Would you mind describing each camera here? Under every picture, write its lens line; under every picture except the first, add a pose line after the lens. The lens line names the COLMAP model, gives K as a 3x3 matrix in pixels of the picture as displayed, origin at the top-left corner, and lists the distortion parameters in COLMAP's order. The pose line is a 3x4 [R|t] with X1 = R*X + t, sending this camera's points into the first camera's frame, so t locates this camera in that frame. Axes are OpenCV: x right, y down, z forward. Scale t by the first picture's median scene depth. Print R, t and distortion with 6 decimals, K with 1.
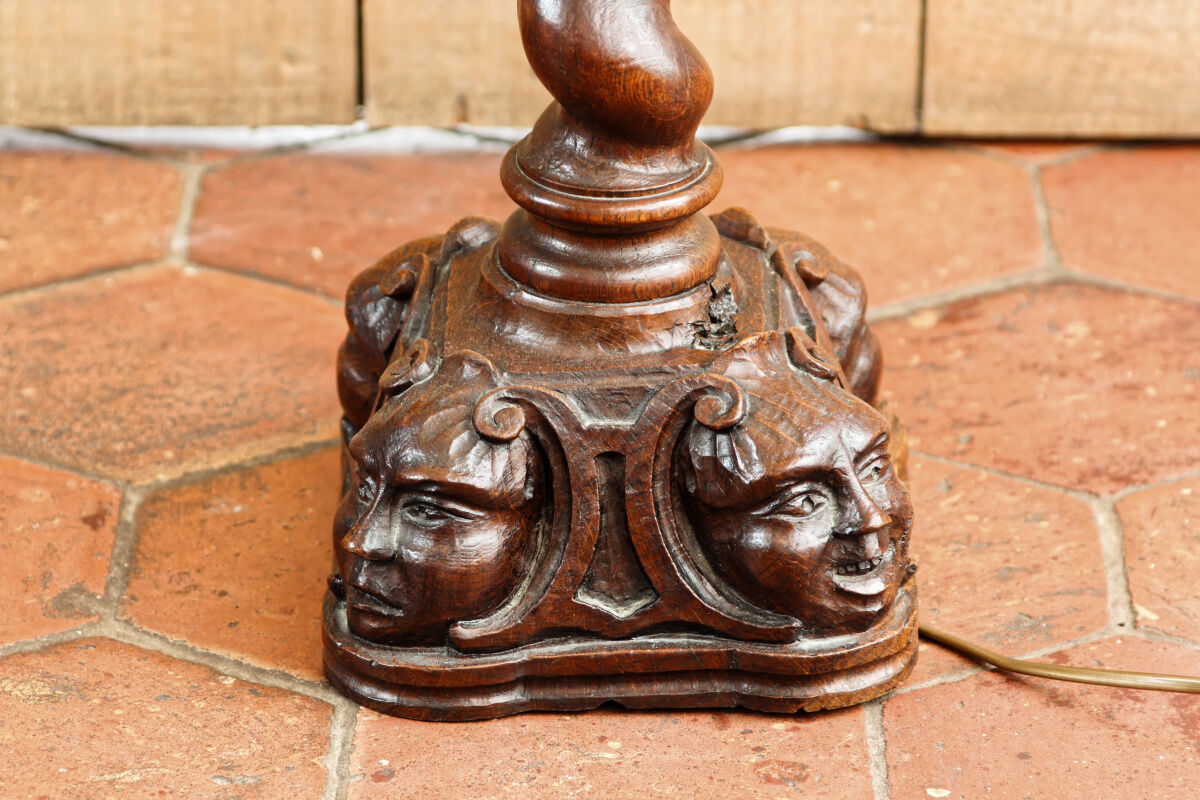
lens RADIAL K [[3666.5, 0, 604.7], [0, 3666.5, 399.0], [0, 0, 1]] dist [0.073253, 0.000000]
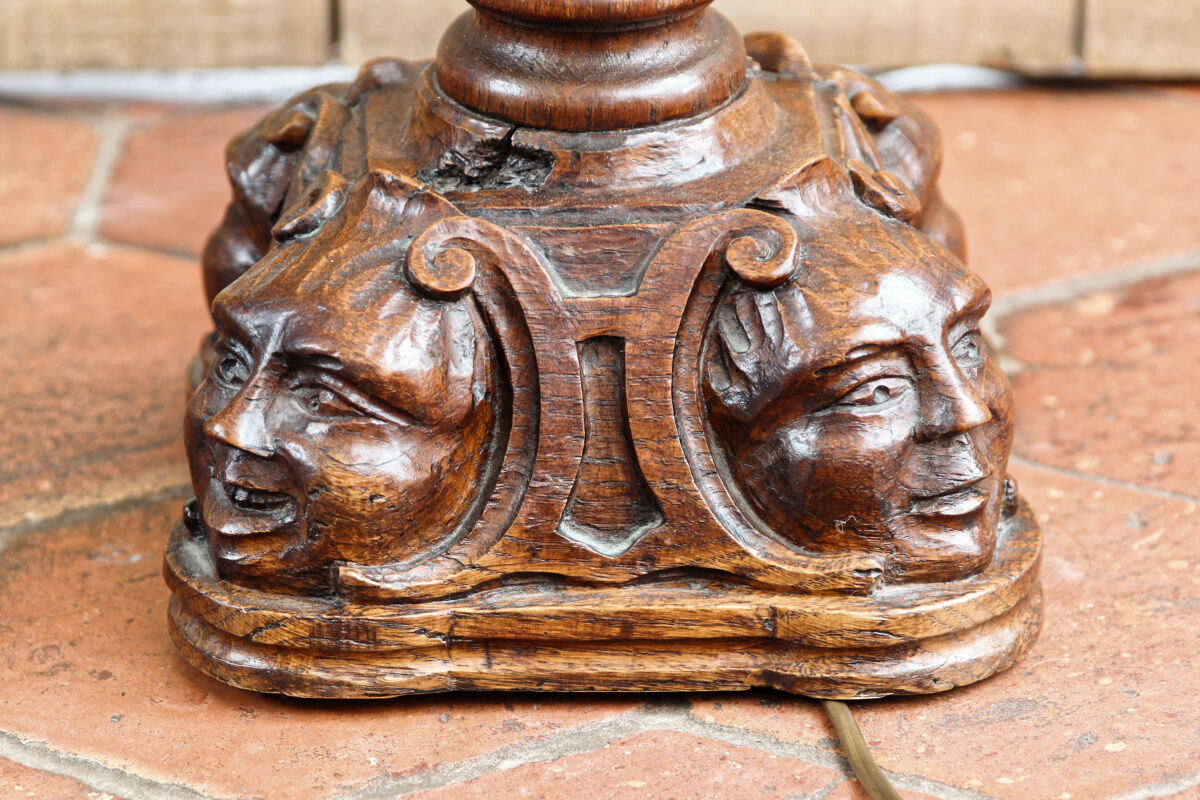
lens RADIAL K [[3666.5, 0, 590.6], [0, 3666.5, 401.5], [0, 0, 1]] dist [0.073253, 0.000000]
pose [[0.999515, -0.008514, -0.029961, 0.008454], [0.007294, 0.999149, -0.040590, 0.027207], [0.030281, 0.040351, 0.998727, 0.275906]]
